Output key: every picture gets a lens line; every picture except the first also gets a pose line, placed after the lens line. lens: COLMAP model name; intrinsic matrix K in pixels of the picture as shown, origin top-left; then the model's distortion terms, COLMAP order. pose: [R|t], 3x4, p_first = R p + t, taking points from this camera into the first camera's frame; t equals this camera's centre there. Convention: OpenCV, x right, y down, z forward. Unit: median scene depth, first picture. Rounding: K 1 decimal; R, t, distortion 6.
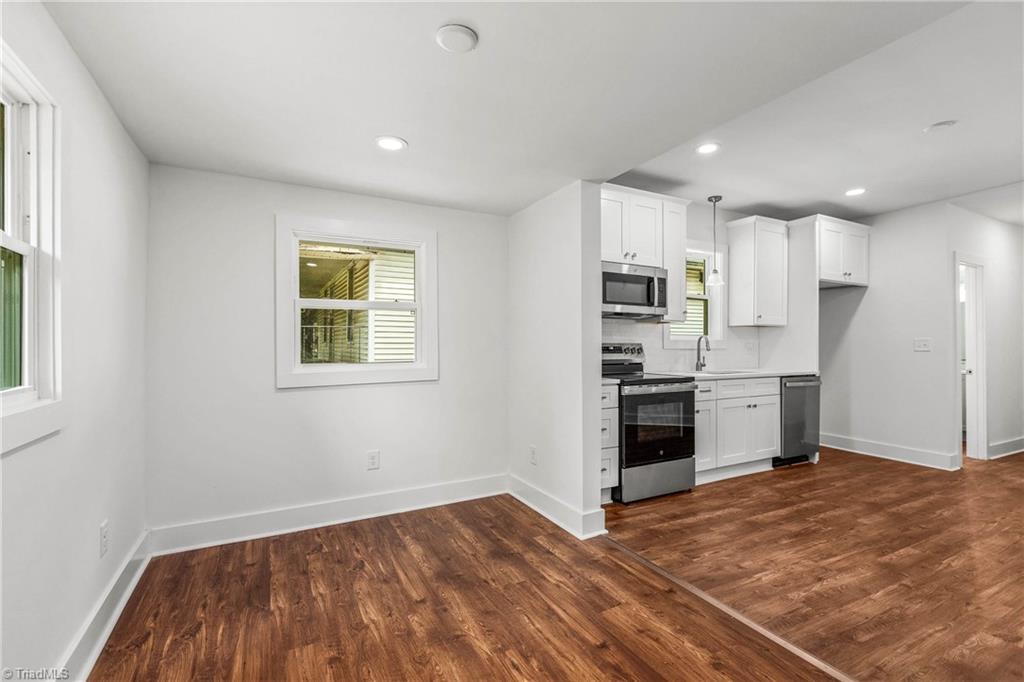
lens RADIAL K [[456.9, 0, 512.0], [0, 456.9, 344.1], [0, 0, 1]] dist [0.003854, 0.000772]
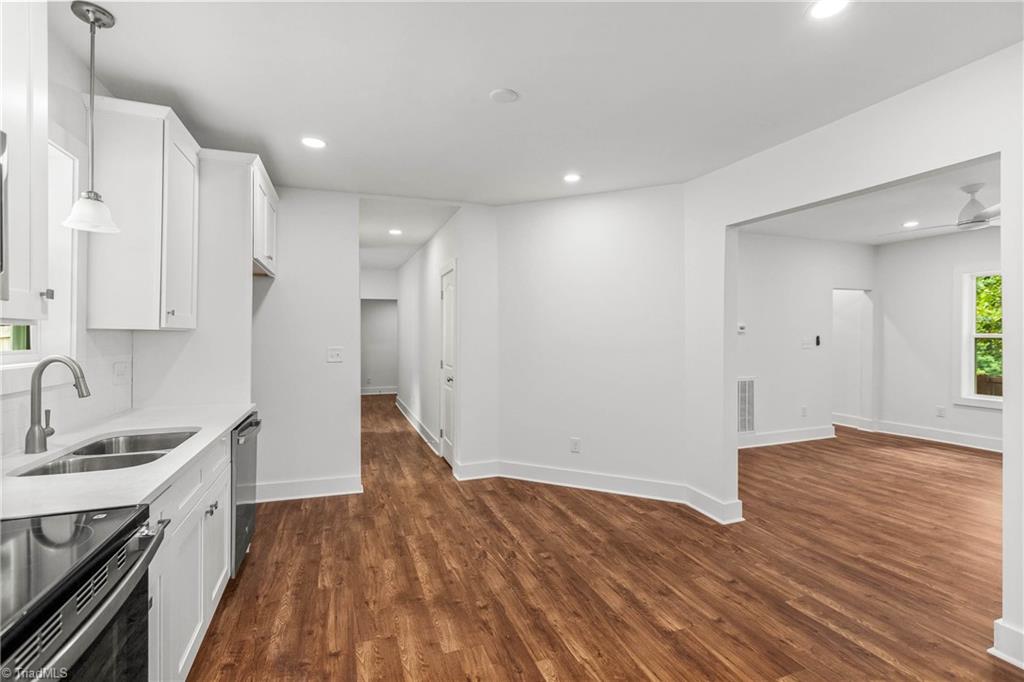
lens RADIAL K [[456.9, 0, 510.5], [0, 456.9, 336.1], [0, 0, 1]] dist [0.003854, 0.000772]
pose [[0.140714, -0.001526, 0.990049, 0.124399], [-0.002735, 0.999994, 0.001930, -0.047288], [-0.990046, -0.002979, 0.140709, 0.731391]]
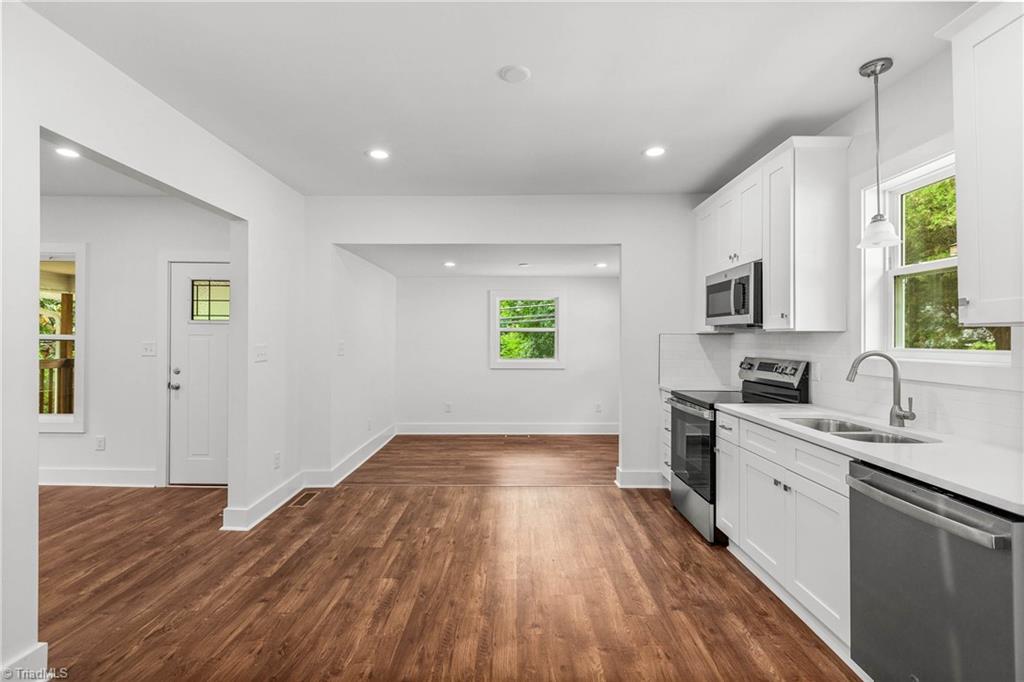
lens RADIAL K [[484.7, 0, 510.2], [0, 484.7, 336.7], [0, 0, 1]] dist [-0.001021, -0.000163]
pose [[-0.484523, -0.006251, -0.874756, 1.358664], [-0.004272, 0.999979, -0.004780, -0.040751], [0.874768, 0.001421, -0.484540, 1.146112]]
